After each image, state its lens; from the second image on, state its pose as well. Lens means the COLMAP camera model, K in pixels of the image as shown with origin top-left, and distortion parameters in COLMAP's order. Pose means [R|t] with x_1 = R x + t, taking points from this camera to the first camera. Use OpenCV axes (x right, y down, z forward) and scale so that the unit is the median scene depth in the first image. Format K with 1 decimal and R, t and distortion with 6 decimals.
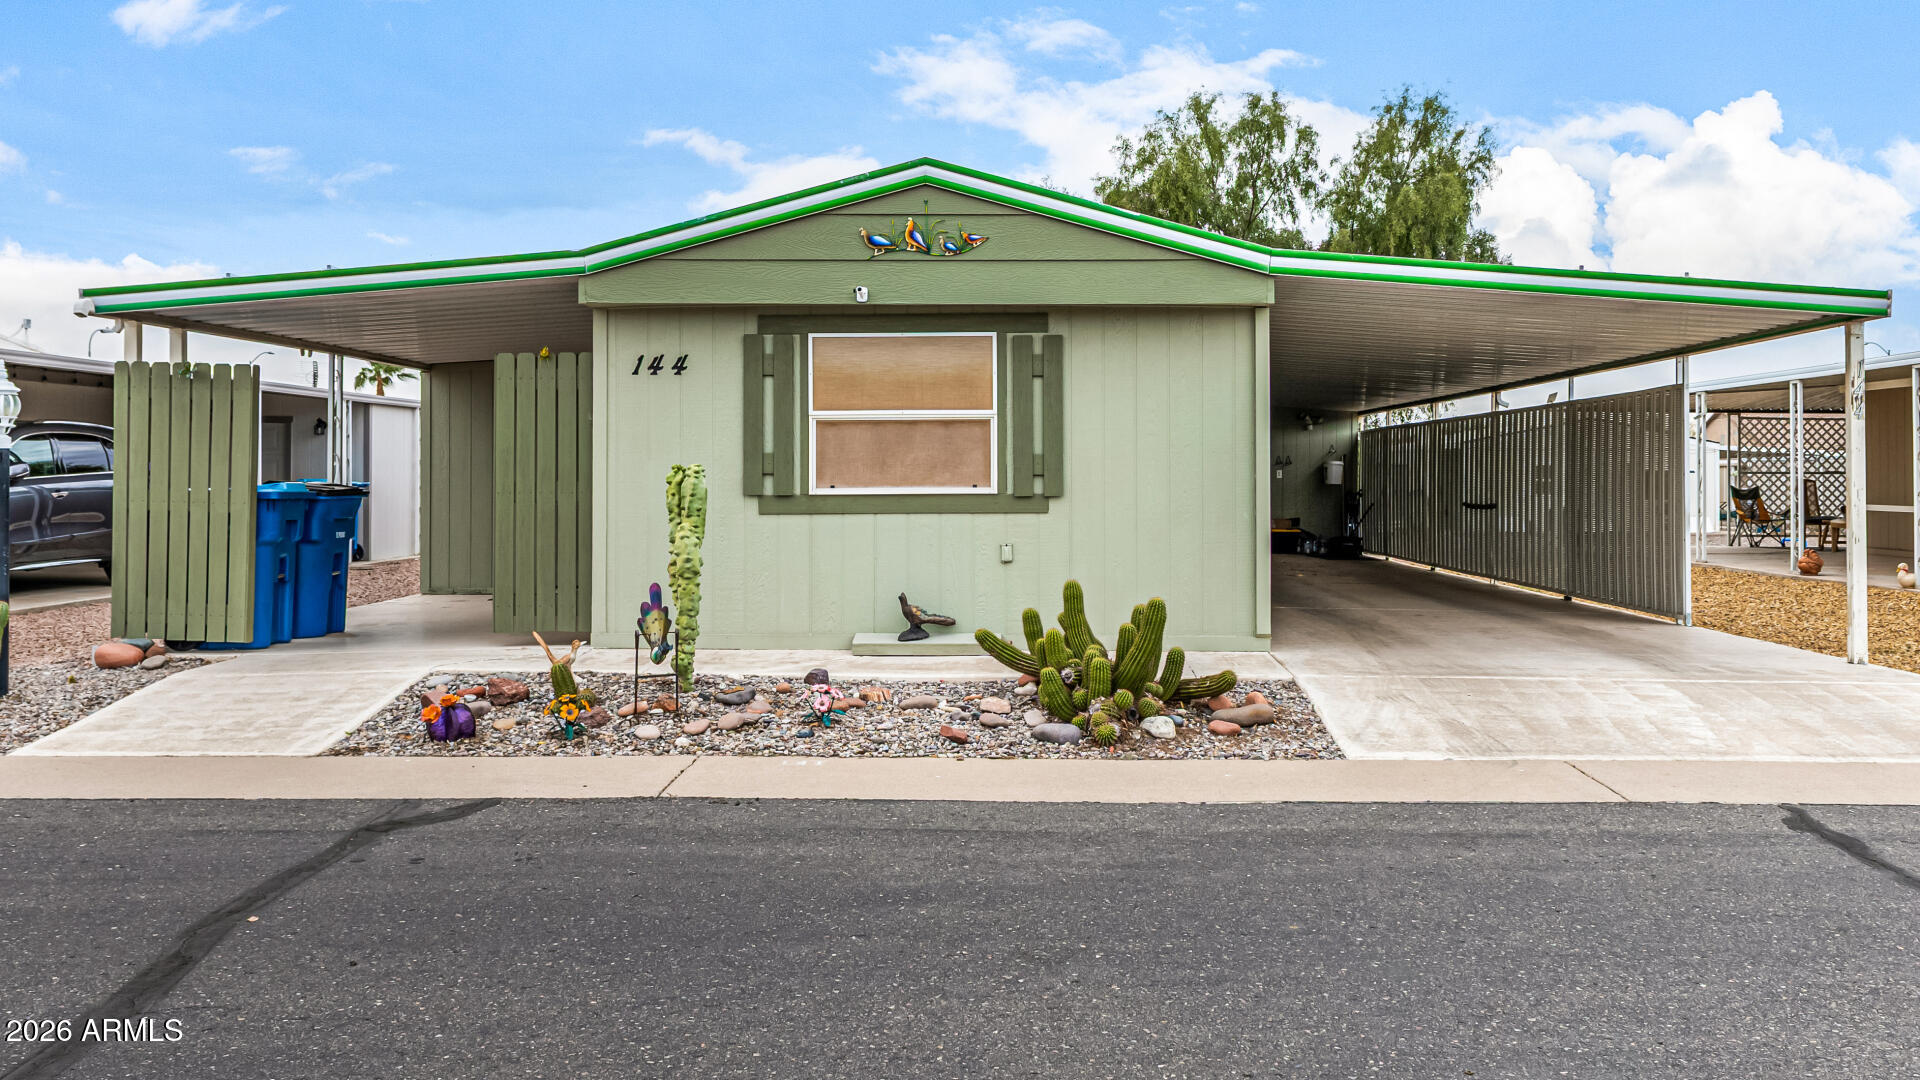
lens RADIAL K [[1587.1, 0, 980.2], [0, 1587.1, 496.3], [0, 0, 1]] dist [-0.004393, 0.009377]
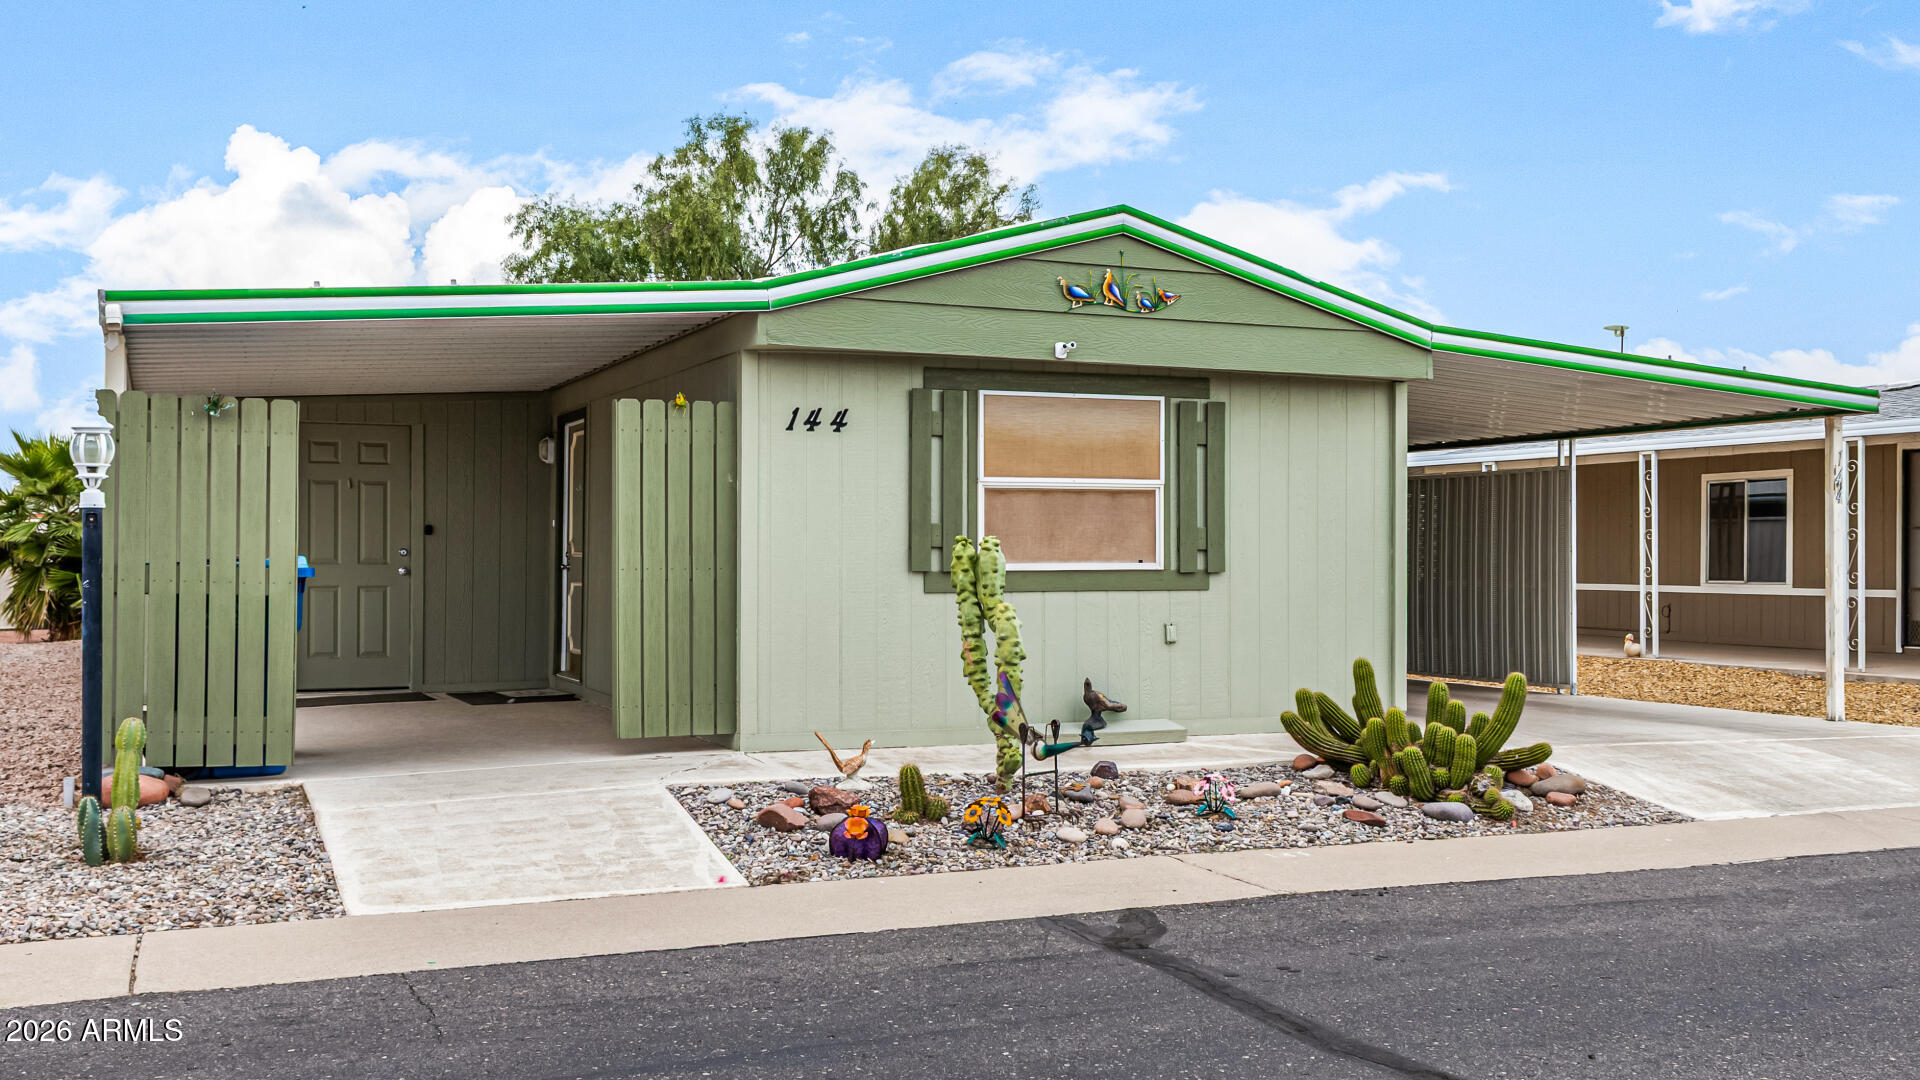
lens RADIAL K [[1831.4, 0, 934.2], [0, 1831.4, 573.1], [0, 0, 1]] dist [0.009978, 0.000000]
pose [[0.914797, -0.001108, 0.403911, -0.547306], [0.001556, 0.999998, -0.000782, 0.001069], [-0.403910, 0.001344, 0.914798, 0.069037]]
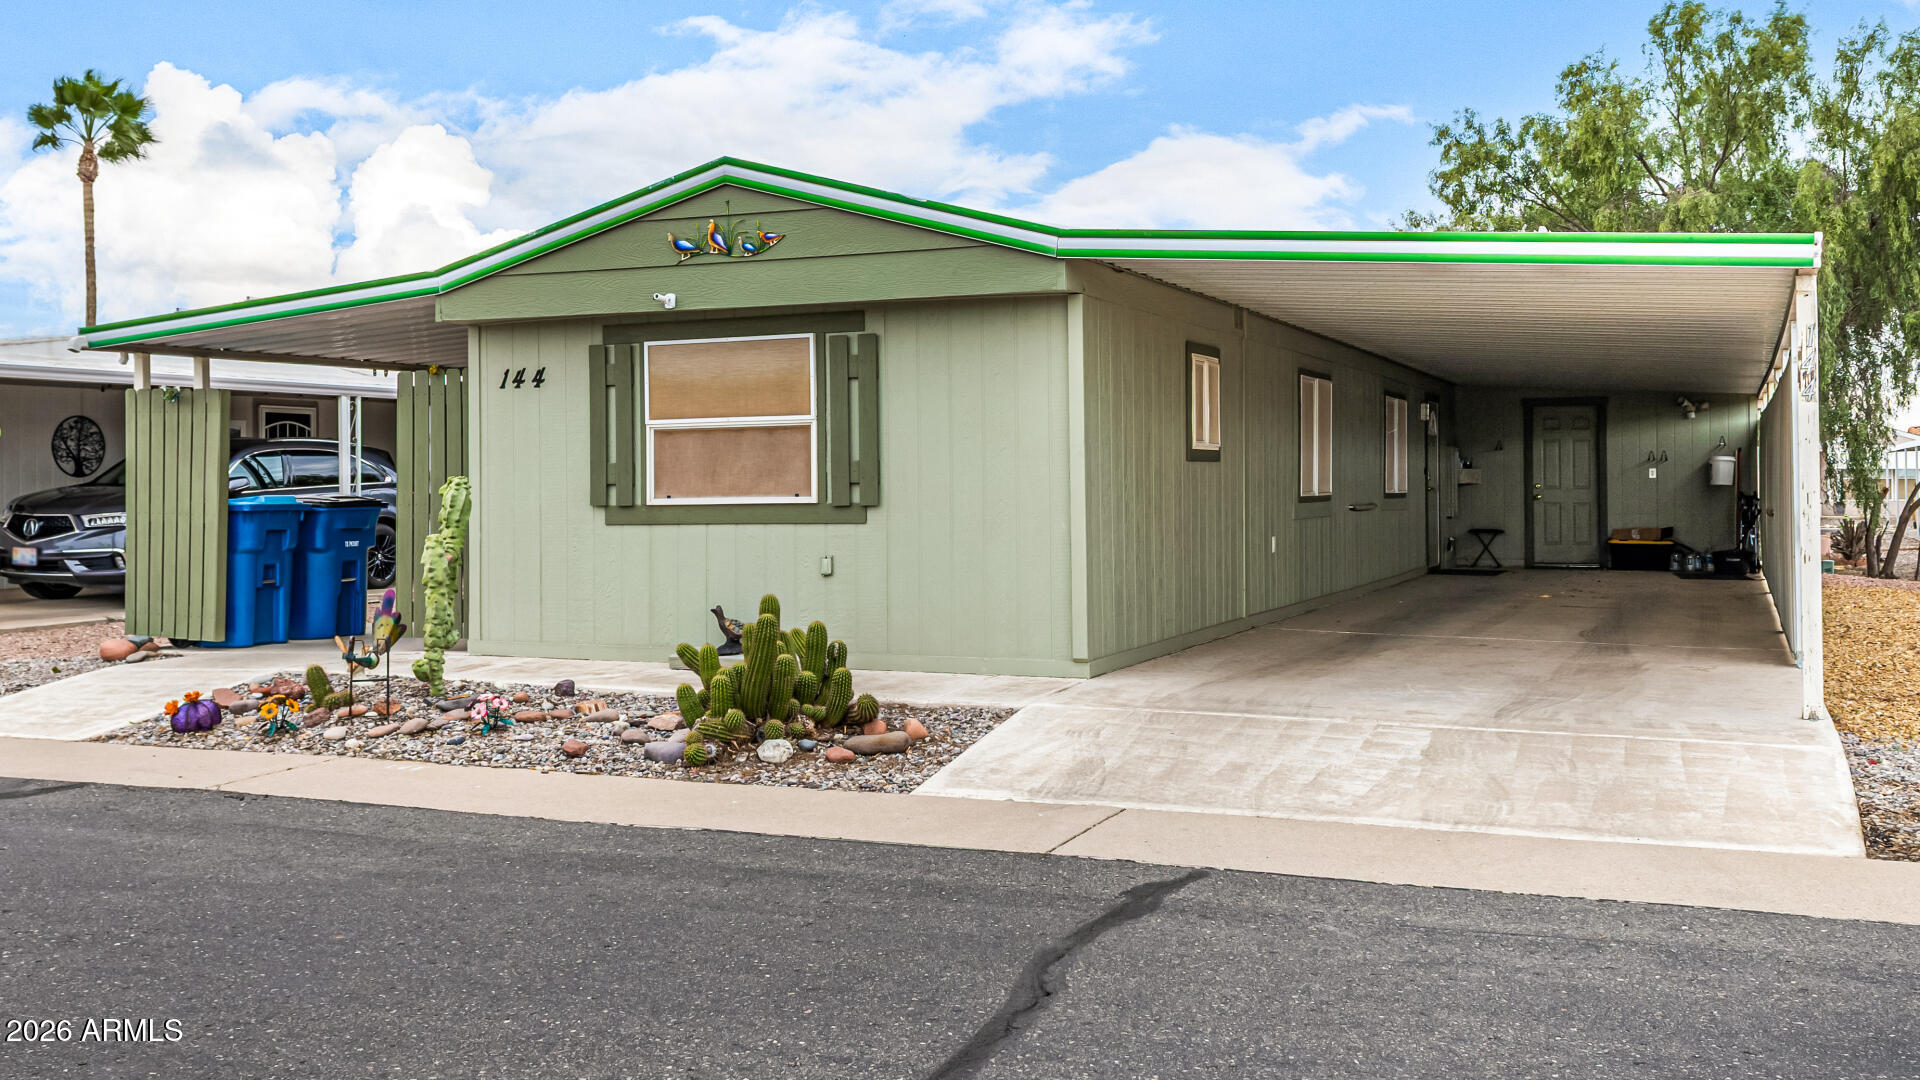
lens RADIAL K [[1763.2, 0, 946.5], [0, 1763.2, 494.2], [0, 0, 1]] dist [0.027672, 0.000000]
pose [[0.927824, -0.006888, -0.372956, 0.475938], [0.005259, 0.999972, -0.005386, -0.000835], [0.372982, 0.003036, 0.927833, 0.050045]]
